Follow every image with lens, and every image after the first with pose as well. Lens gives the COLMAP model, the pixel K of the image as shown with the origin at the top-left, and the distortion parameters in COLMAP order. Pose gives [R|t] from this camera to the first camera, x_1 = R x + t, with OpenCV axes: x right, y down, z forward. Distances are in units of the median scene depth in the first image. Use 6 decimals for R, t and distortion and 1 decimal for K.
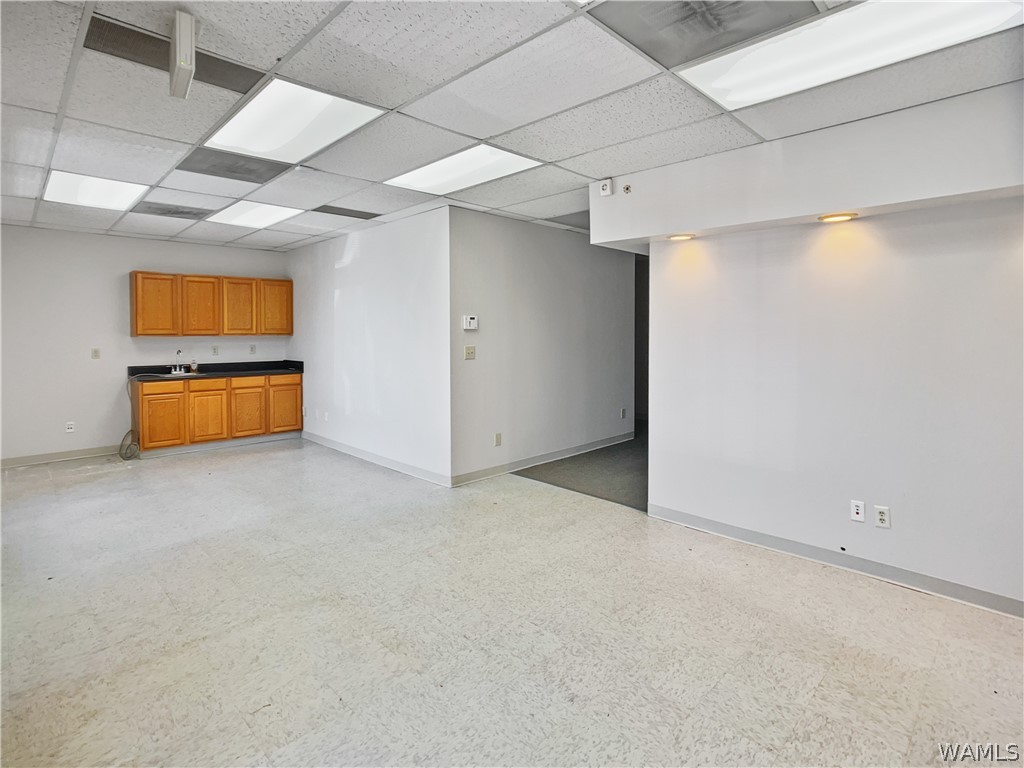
lens RADIAL K [[530.2, 0, 511.6], [0, 530.2, 340.8], [0, 0, 1]] dist [-0.013385, 0.000025]
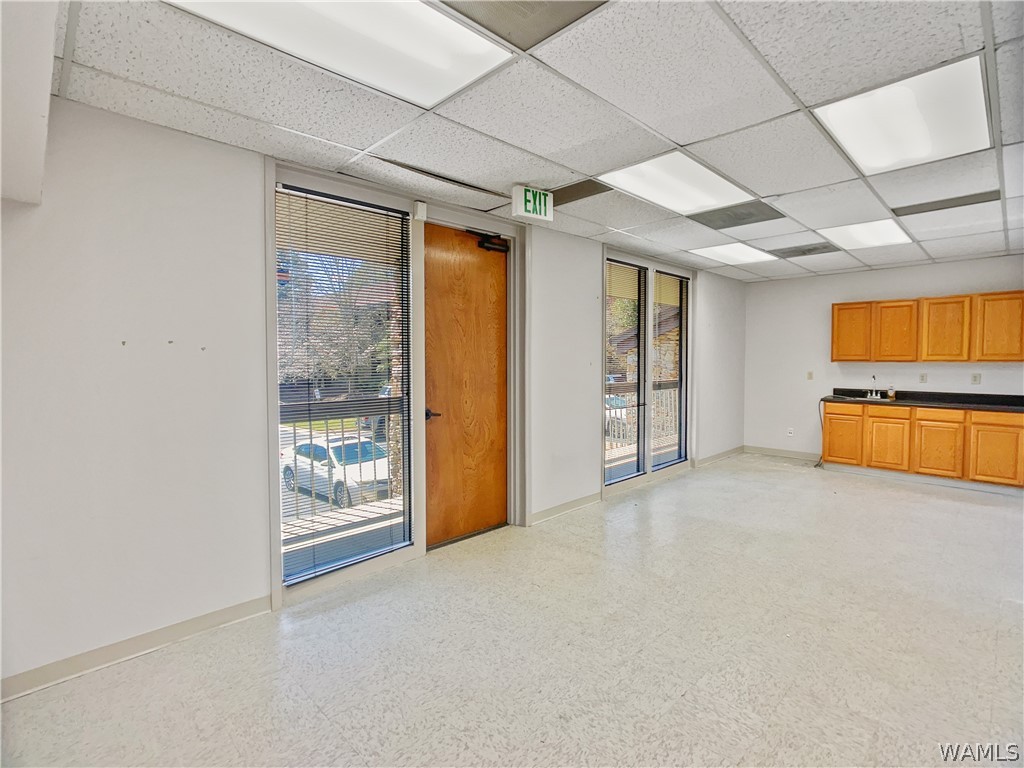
lens RADIAL K [[500.0, 0, 512.0], [0, 500.0, 384.0], [0, 0, 1]] dist [-0.001367, 0.000236]
pose [[0.009893, 0.053156, -0.998537, 0.340107], [-0.018555, 0.998424, 0.052966, -0.004505], [0.999779, 0.018004, 0.010864, 0.286313]]
